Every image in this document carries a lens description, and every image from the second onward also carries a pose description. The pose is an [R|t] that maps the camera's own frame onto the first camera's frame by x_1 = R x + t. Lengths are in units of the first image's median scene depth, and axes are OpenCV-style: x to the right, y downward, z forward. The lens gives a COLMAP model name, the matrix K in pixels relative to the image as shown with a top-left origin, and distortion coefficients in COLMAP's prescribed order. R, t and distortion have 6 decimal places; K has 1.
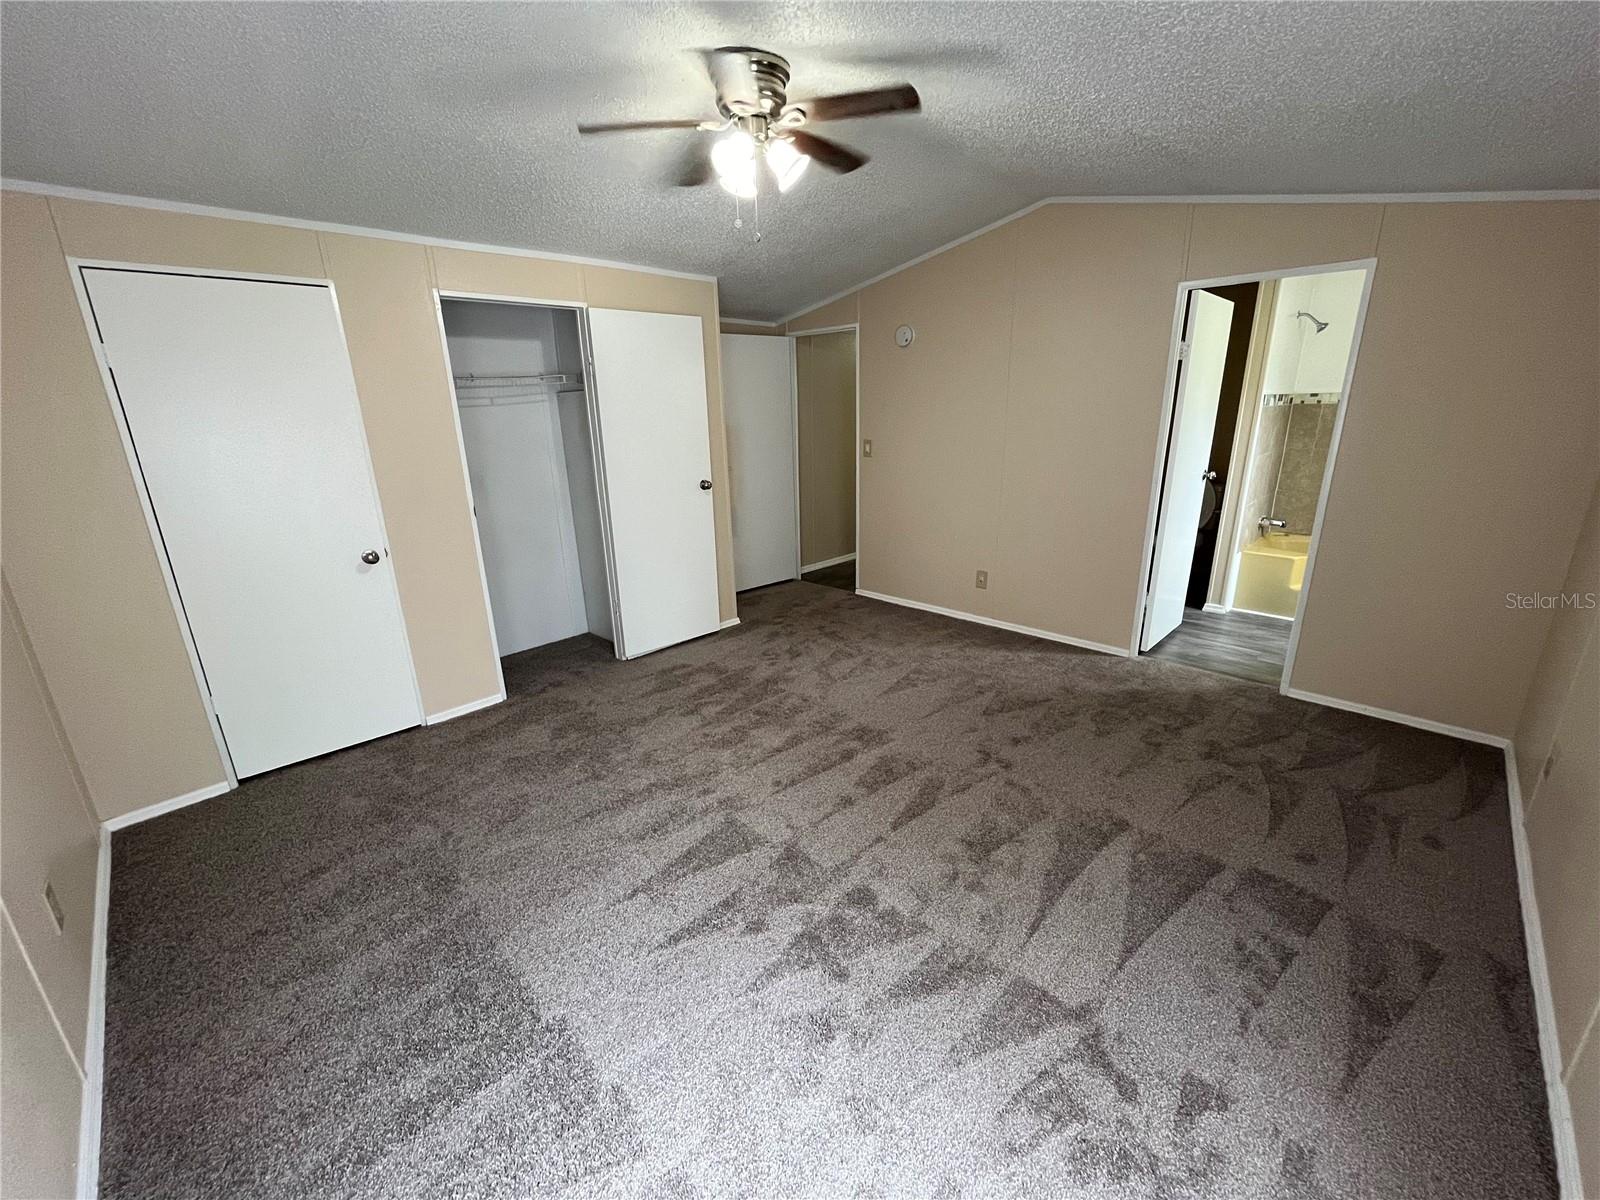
lens RADIAL K [[646.1, 0, 795.1], [0, 646.1, 602.7], [0, 0, 1]] dist [-0.002534, -0.000336]
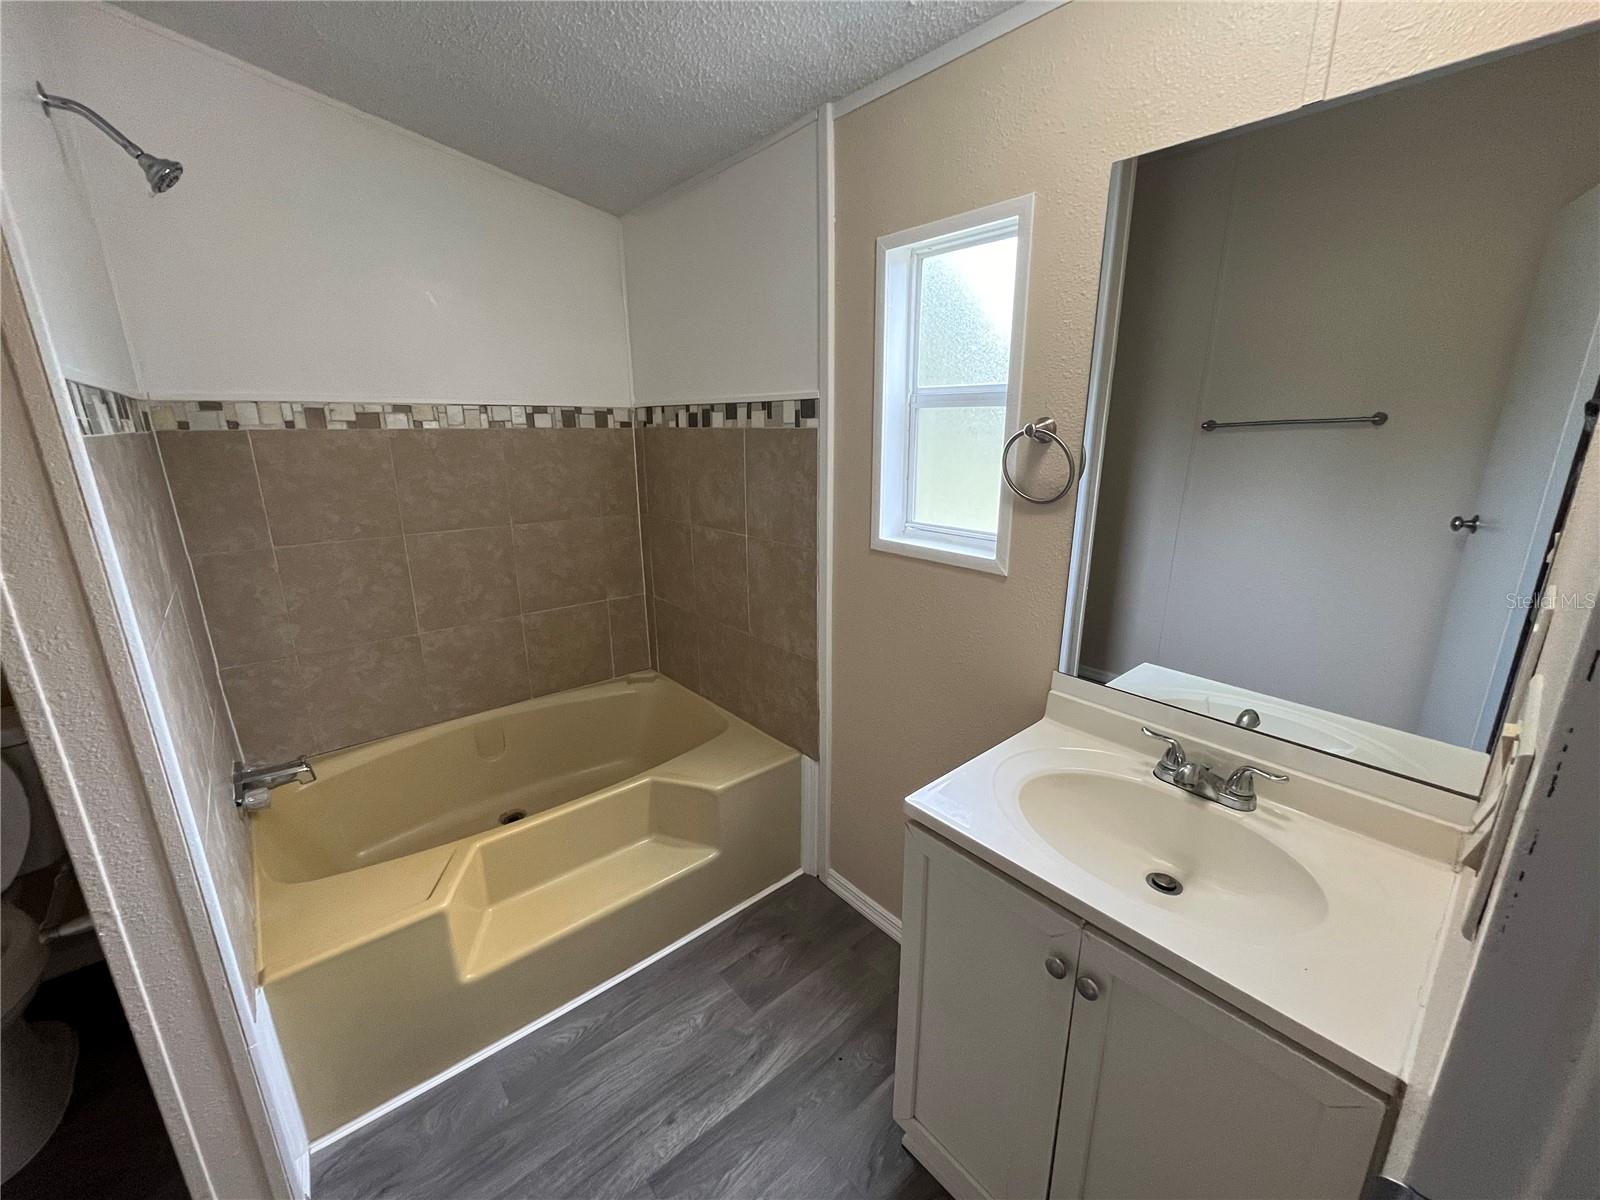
lens RADIAL K [[646.1, 0, 805.1], [0, 646.1, 598.2], [0, 0, 1]] dist [-0.002534, -0.000336]
pose [[0.084710, -0.244061, 0.966053, 0.467156], [0.295807, 0.931988, 0.209517, -0.202216], [-0.951484, 0.268017, 0.151143, 0.667546]]
